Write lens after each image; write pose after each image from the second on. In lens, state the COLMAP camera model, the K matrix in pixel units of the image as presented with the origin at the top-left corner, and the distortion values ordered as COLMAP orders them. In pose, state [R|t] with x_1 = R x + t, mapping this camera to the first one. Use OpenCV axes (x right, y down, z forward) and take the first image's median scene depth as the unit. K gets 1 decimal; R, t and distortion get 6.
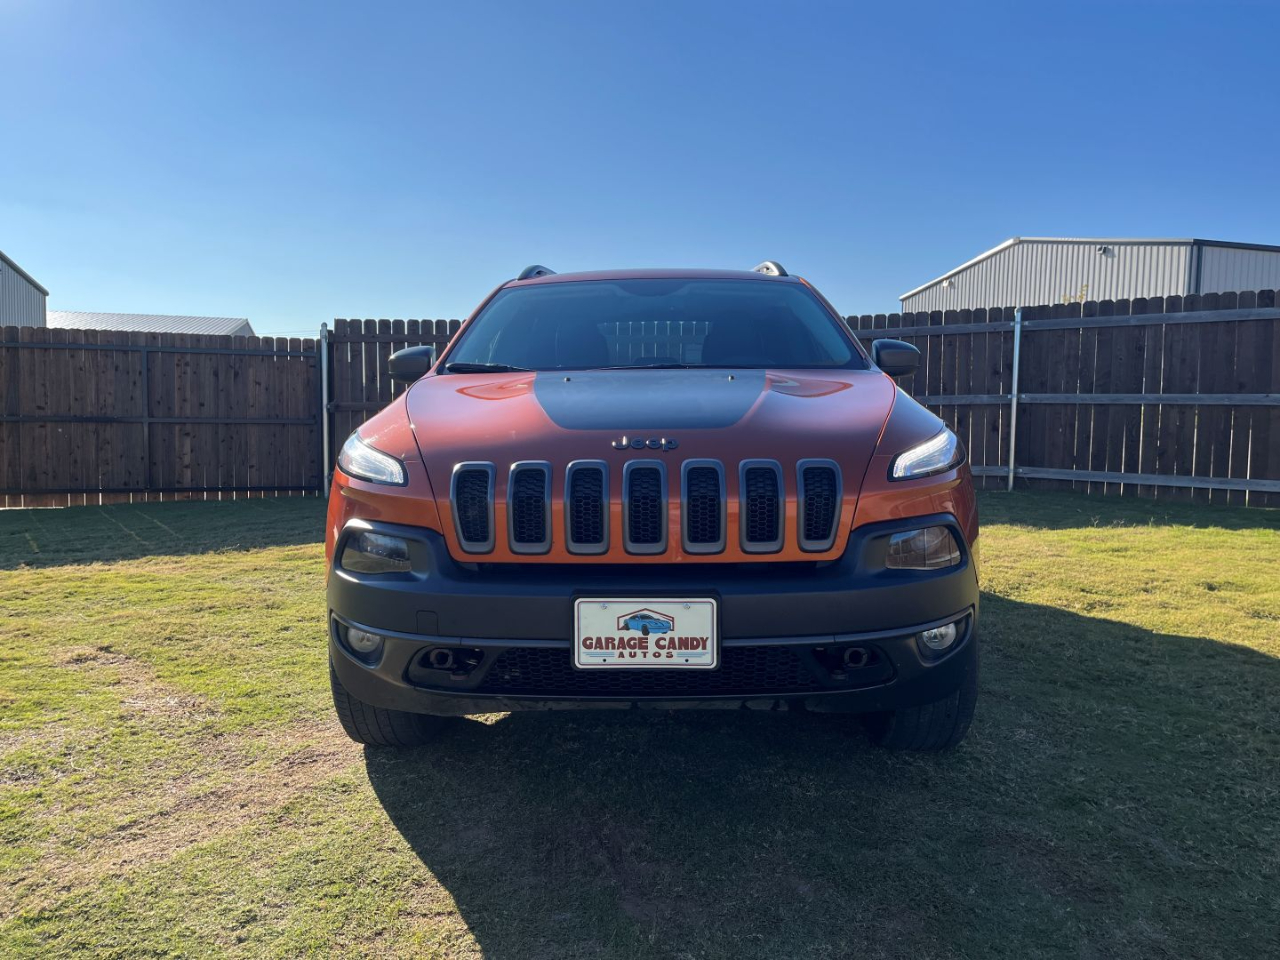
lens RADIAL K [[969.1, 0, 637.1], [0, 969.1, 484.2], [0, 0, 1]] dist [0.076911, -0.108704]
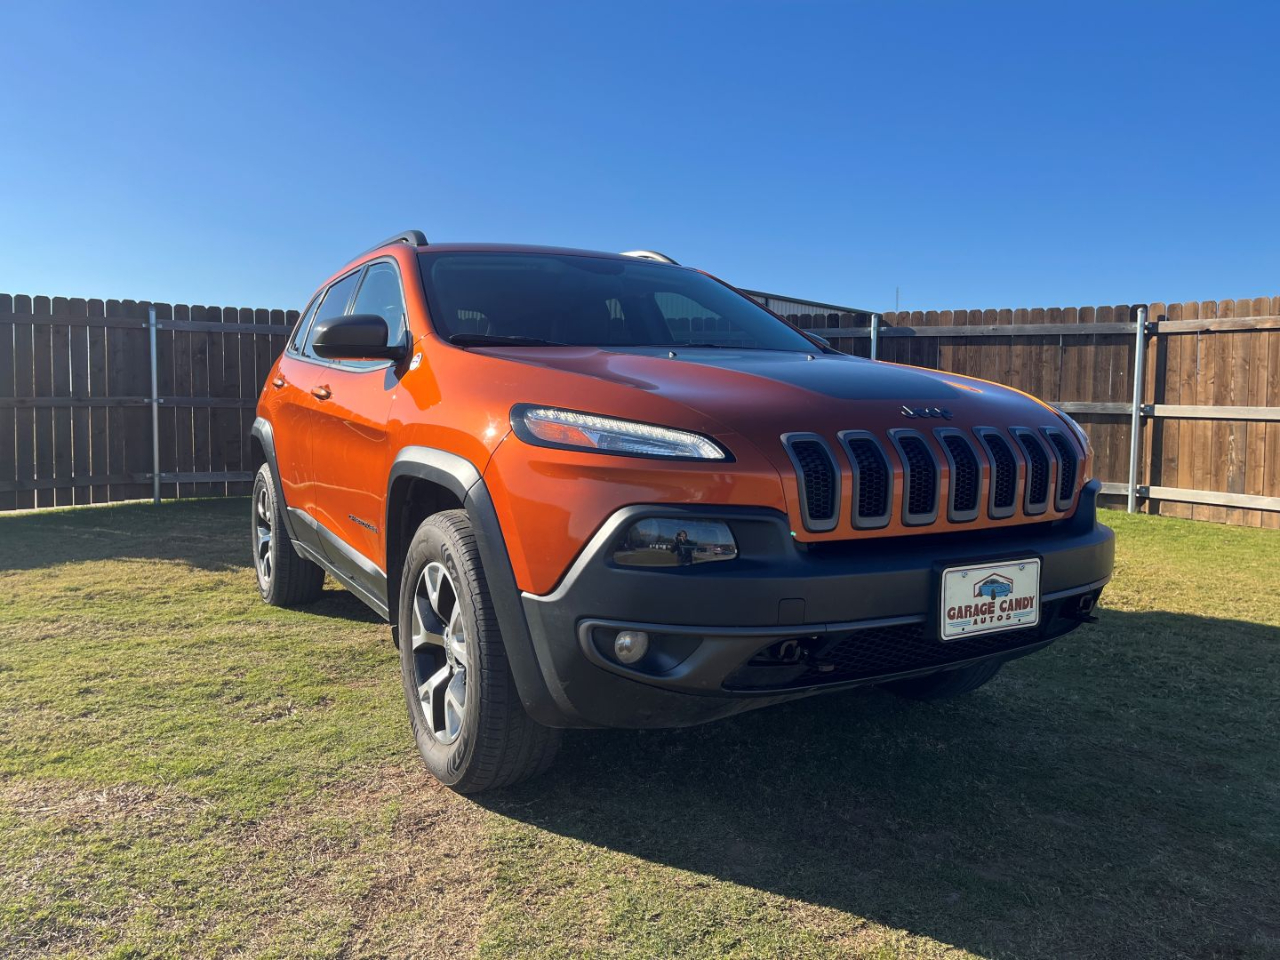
lens RADIAL K [[969.1, 0, 637.3], [0, 969.1, 475.2], [0, 0, 1]] dist [0.076911, -0.108704]
pose [[0.847419, -0.028301, 0.530170, -0.767437], [0.038225, 0.999239, -0.007759, 0.017964], [-0.529547, 0.026841, 0.847856, 0.300627]]
